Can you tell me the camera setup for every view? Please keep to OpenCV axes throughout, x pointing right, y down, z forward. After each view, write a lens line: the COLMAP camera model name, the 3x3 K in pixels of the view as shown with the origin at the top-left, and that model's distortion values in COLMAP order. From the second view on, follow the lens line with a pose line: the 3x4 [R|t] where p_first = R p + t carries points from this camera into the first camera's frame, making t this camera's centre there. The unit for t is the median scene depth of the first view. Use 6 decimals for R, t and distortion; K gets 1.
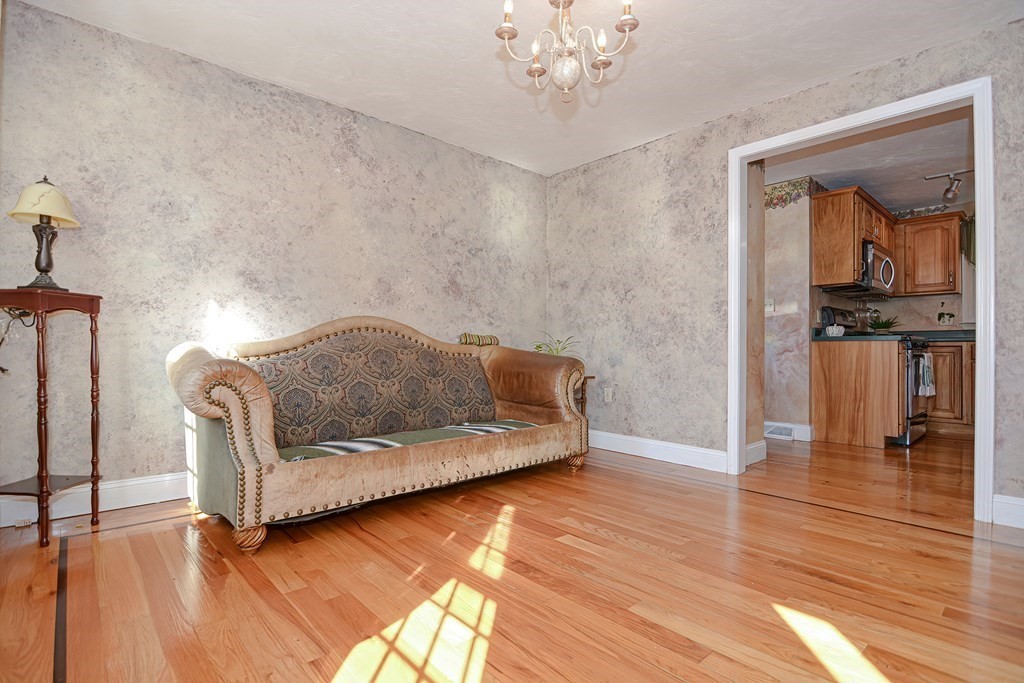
lens RADIAL K [[498.7, 0, 511.6], [0, 498.7, 344.0], [0, 0, 1]] dist [-0.010993, -0.007791]
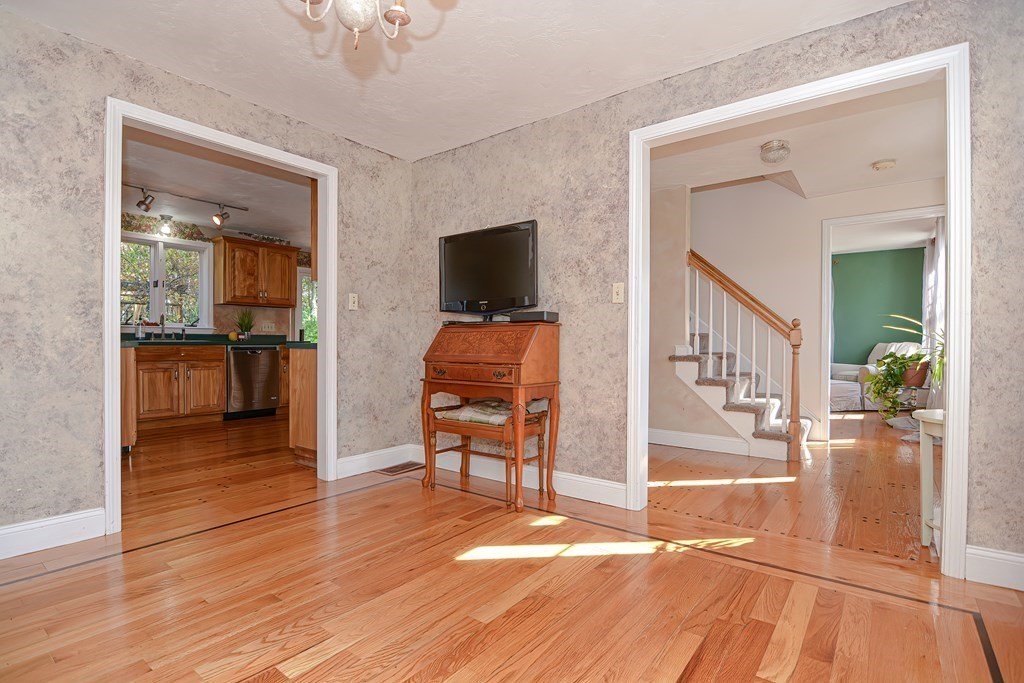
lens RADIAL K [[498.7, 0, 508.7], [0, 498.7, 344.2], [0, 0, 1]] dist [-0.010993, -0.007791]
pose [[-0.183661, -0.008238, 0.982955, -0.411757], [-0.016326, 0.999853, 0.005329, -0.039238], [-0.982854, -0.015069, -0.183768, 0.575340]]
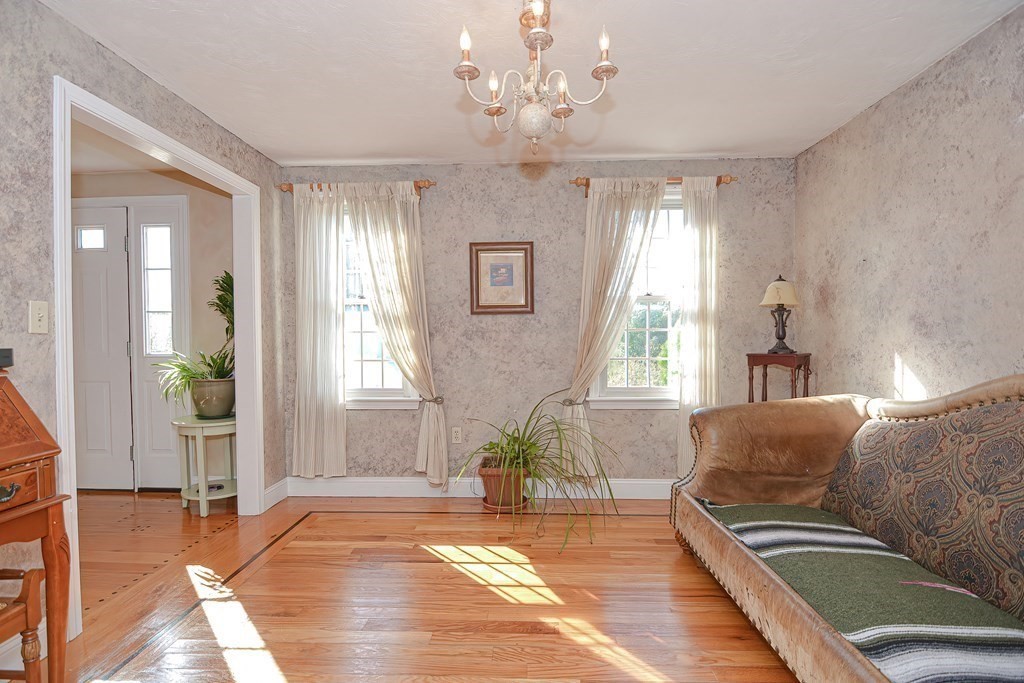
lens RADIAL K [[498.7, 0, 508.5], [0, 498.7, 344.8], [0, 0, 1]] dist [-0.010993, -0.007791]
pose [[-0.696387, 0.007865, -0.717624, 0.489192], [0.010256, 0.999947, 0.001006, -0.095646], [0.717593, -0.006659, -0.696431, 0.997109]]
